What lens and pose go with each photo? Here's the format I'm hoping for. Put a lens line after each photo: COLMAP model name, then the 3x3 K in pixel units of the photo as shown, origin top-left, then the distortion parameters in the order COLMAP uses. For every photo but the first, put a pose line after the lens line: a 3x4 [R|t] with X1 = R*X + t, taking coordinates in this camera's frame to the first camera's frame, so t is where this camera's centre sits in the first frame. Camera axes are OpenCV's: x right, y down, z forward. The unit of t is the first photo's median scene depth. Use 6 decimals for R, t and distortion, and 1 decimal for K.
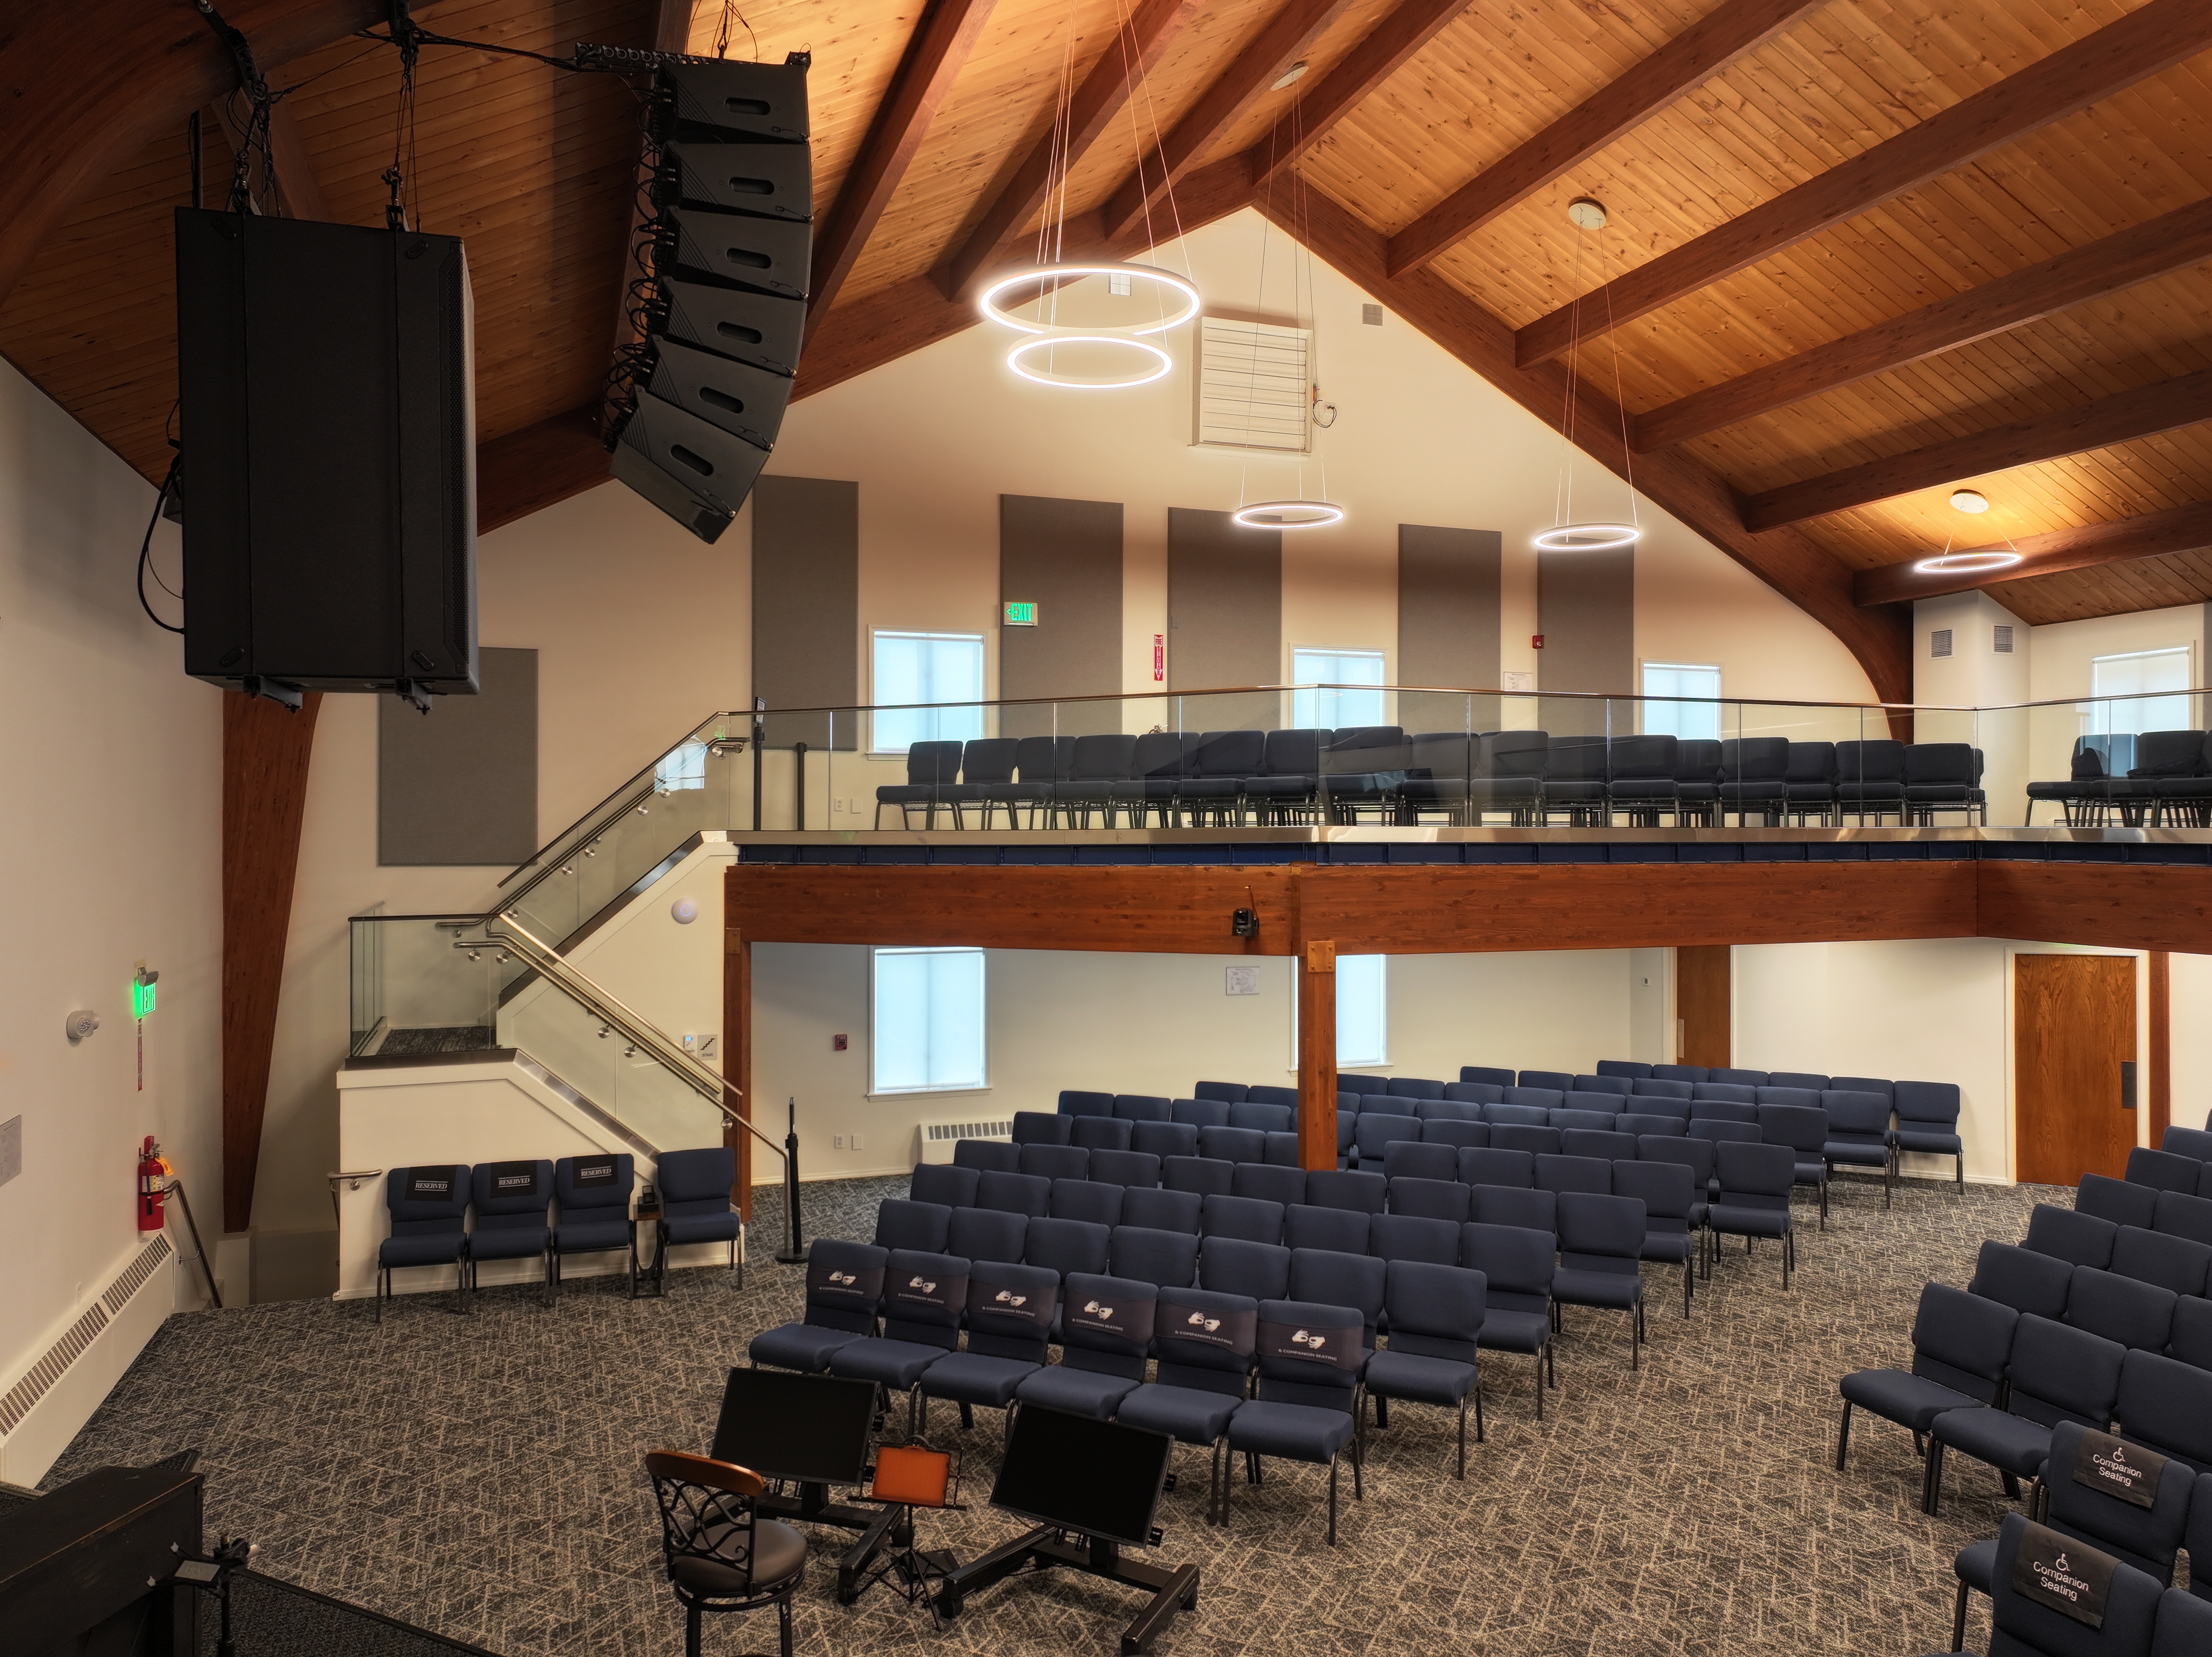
lens RADIAL K [[1553.5, 0, 1105.6], [0, 1553.5, 824.7], [0, 0, 1]] dist [-0.000642, 0.016721]
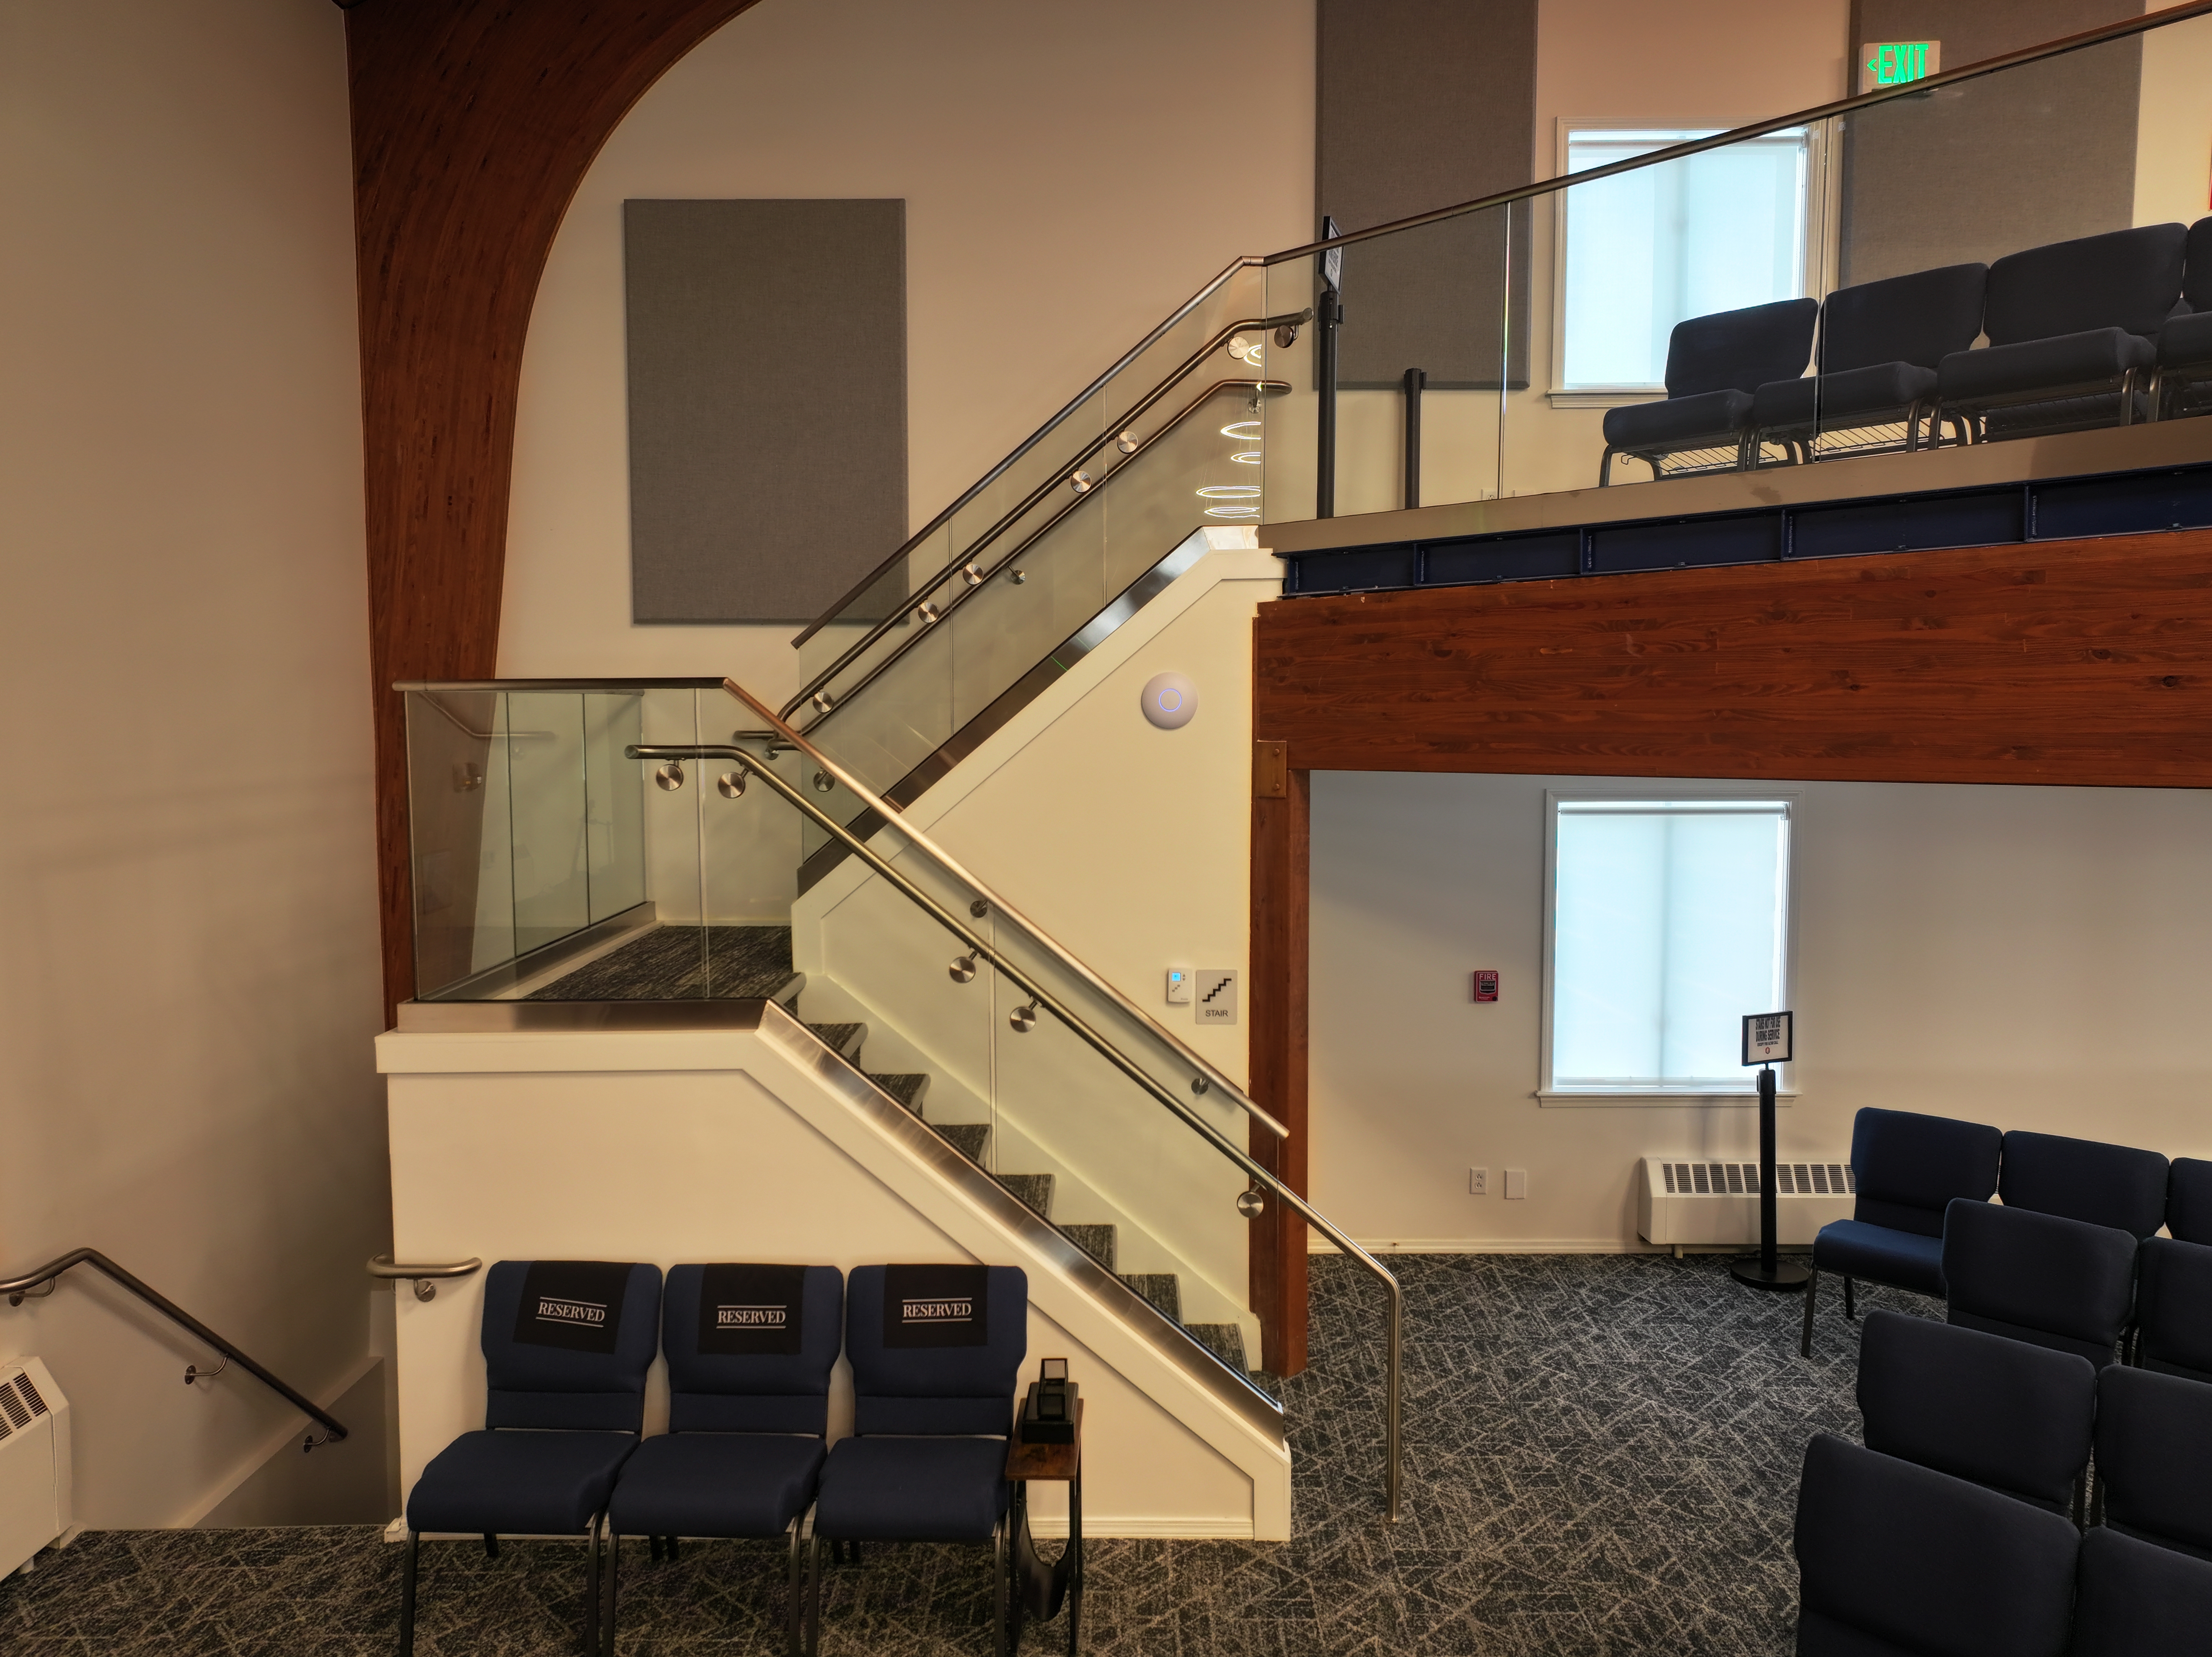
lens RADIAL K [[1553.5, 0, 1100.7], [0, 1553.5, 824.8], [0, 0, 1]] dist [-0.000642, 0.016721]
pose [[0.937733, 0.022903, -0.346601, -0.136444], [0.003655, 0.997118, 0.075777, 0.060051], [0.347338, -0.072326, 0.934947, 0.589771]]
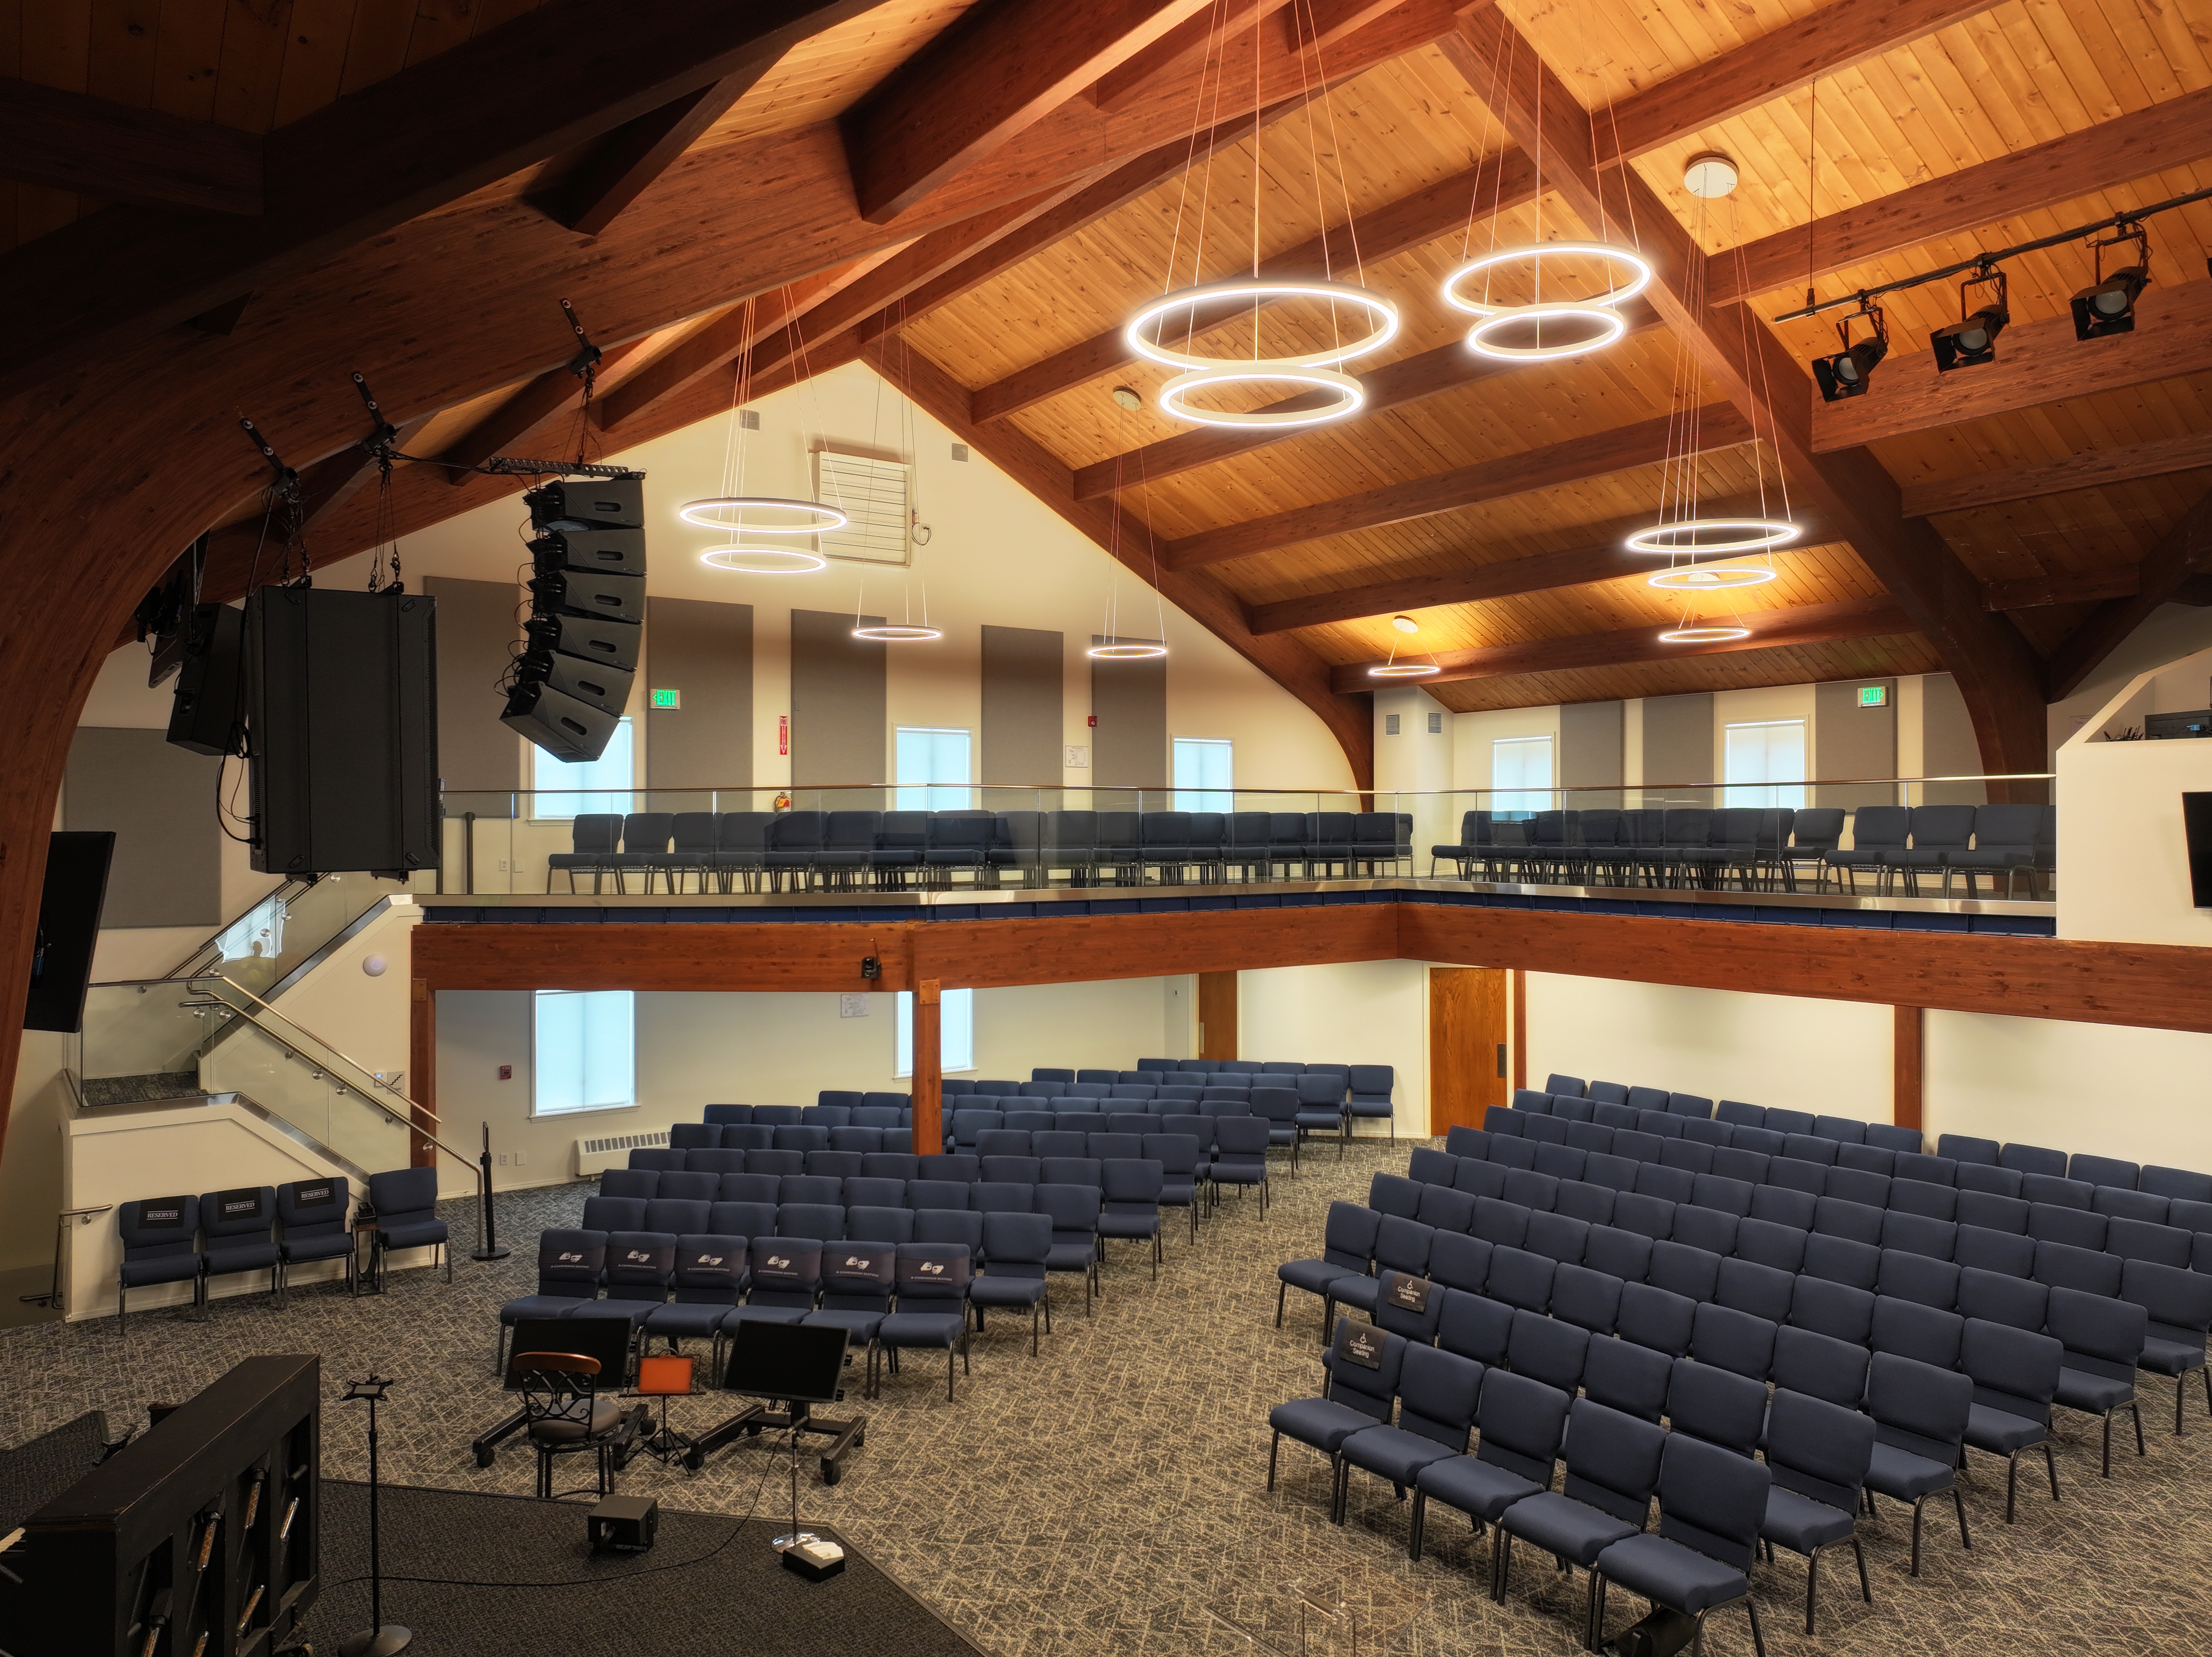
lens RADIAL K [[1553.5, 0, 1103.3], [0, 1553.5, 825.7], [0, 0, 1]] dist [-0.000642, 0.016721]
pose [[0.962967, -0.002182, 0.269612, -0.064814], [0.002213, 0.999998, 0.000192, -0.049091], [-0.269612, 0.000412, 0.962969, -0.267541]]
